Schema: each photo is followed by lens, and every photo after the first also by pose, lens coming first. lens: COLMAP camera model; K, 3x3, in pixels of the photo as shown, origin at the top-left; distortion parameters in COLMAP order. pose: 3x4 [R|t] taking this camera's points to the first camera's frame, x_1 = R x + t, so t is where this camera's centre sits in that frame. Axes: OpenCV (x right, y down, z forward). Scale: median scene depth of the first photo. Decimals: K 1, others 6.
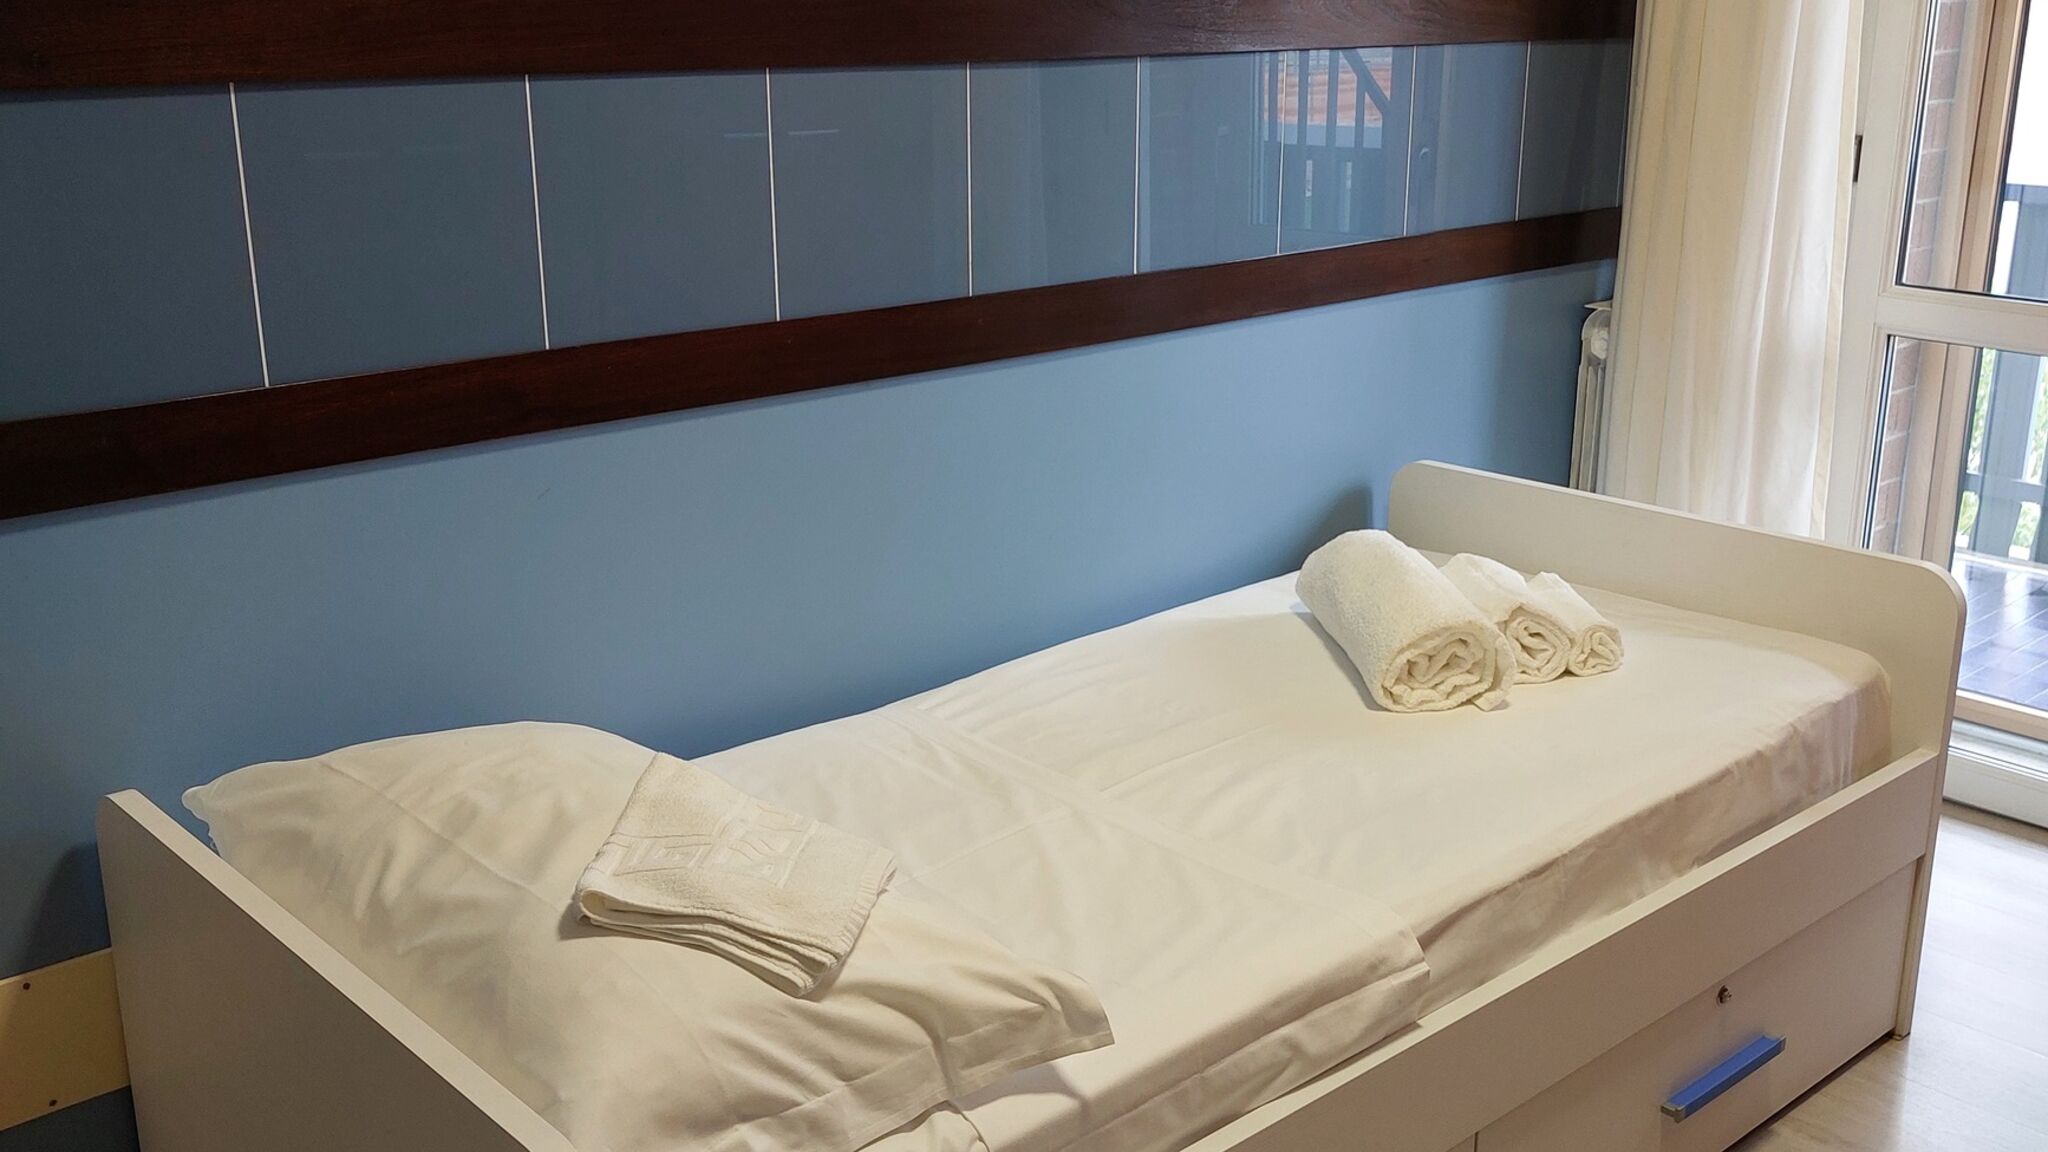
lens RADIAL K [[1942.4, 0, 1026.5], [0, 1942.4, 628.4], [0, 0, 1]] dist [0.165633, -0.285871]
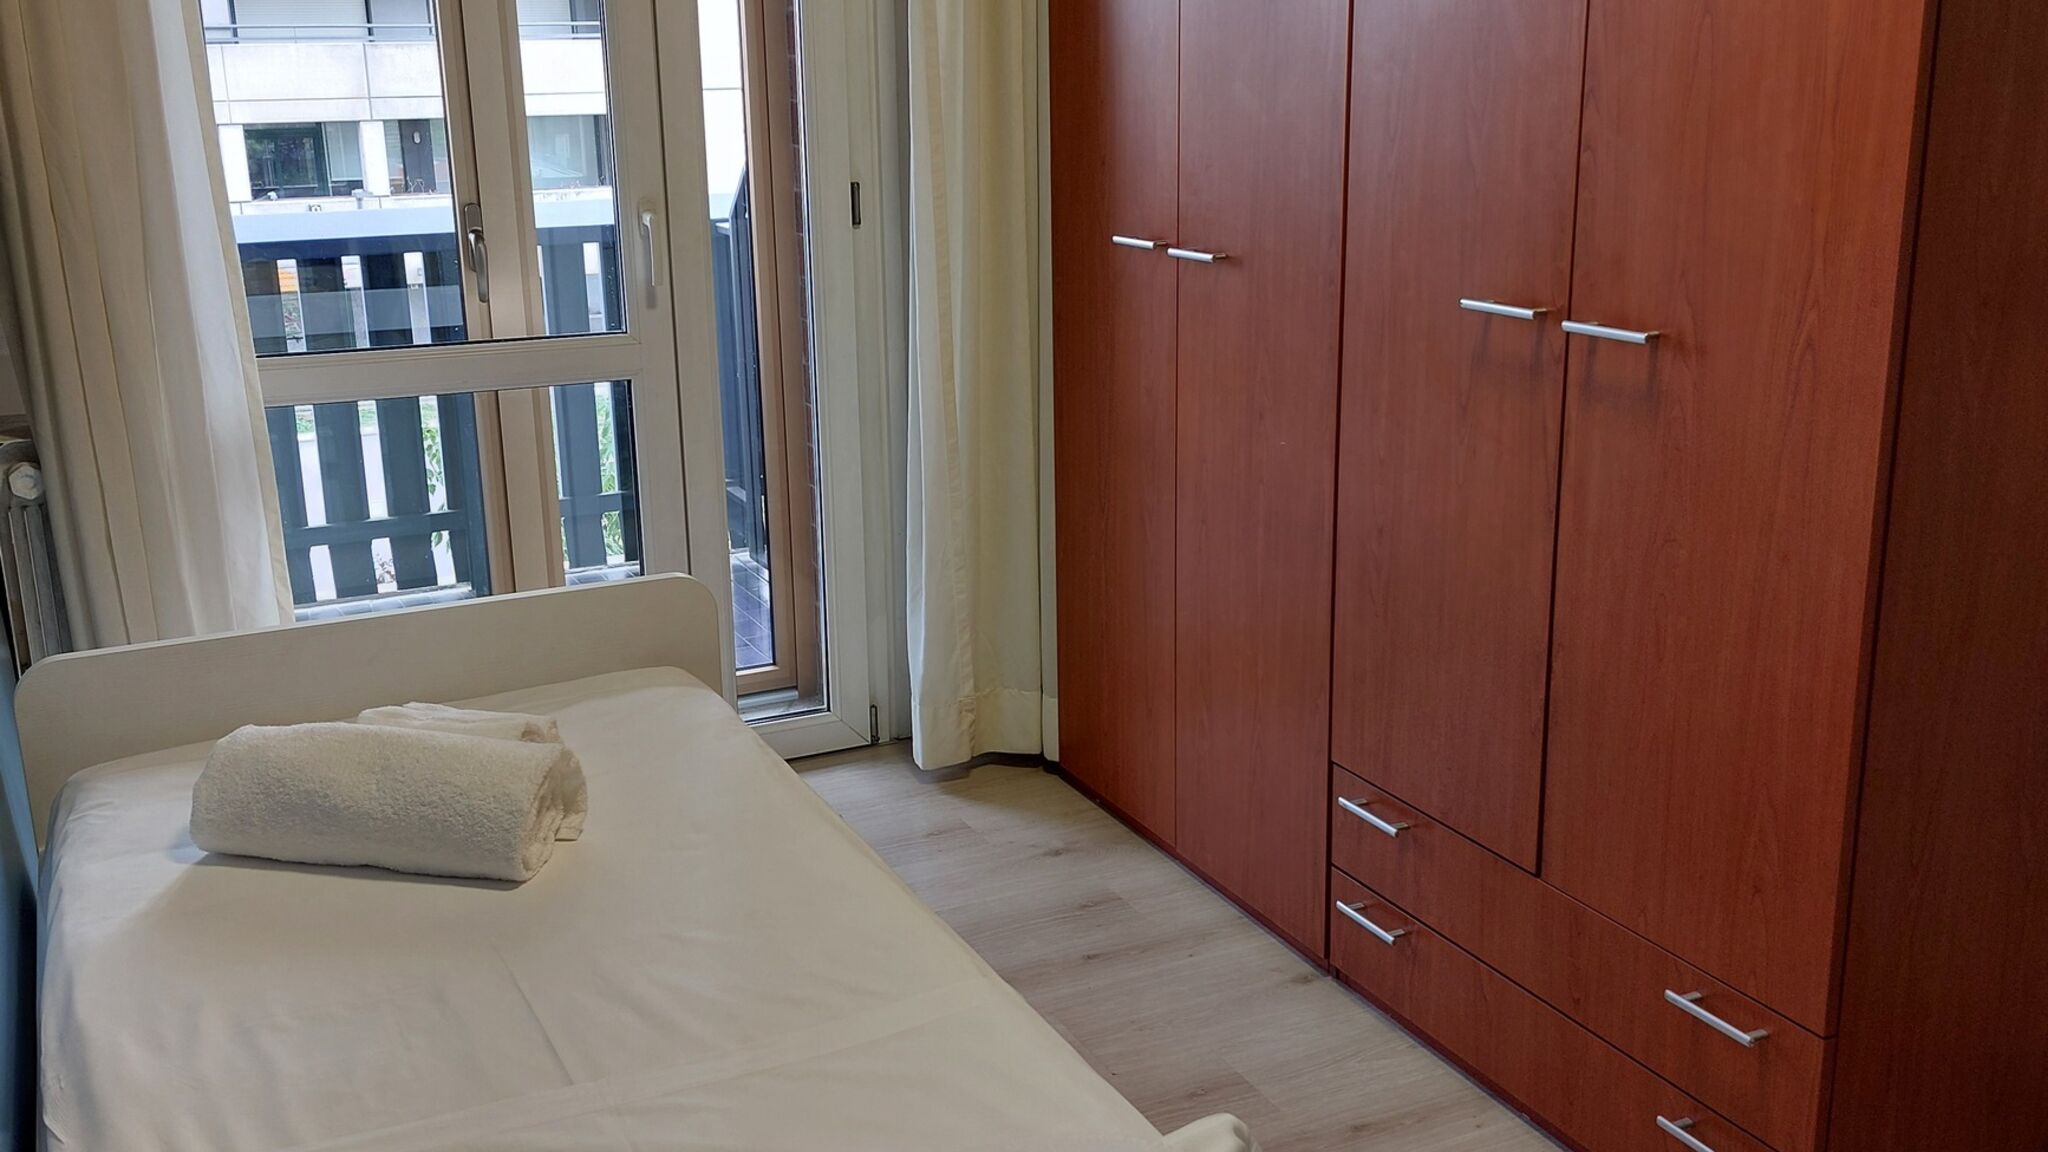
lens RADIAL K [[1942.4, 0, 1026.5], [0, 1942.4, 628.4], [0, 0, 1]] dist [0.165633, -0.285871]
pose [[0.289029, -0.291112, 0.911985, -0.468895], [0.319865, 0.927260, 0.194616, -0.146885], [-0.902302, 0.235463, 0.361121, 0.419866]]
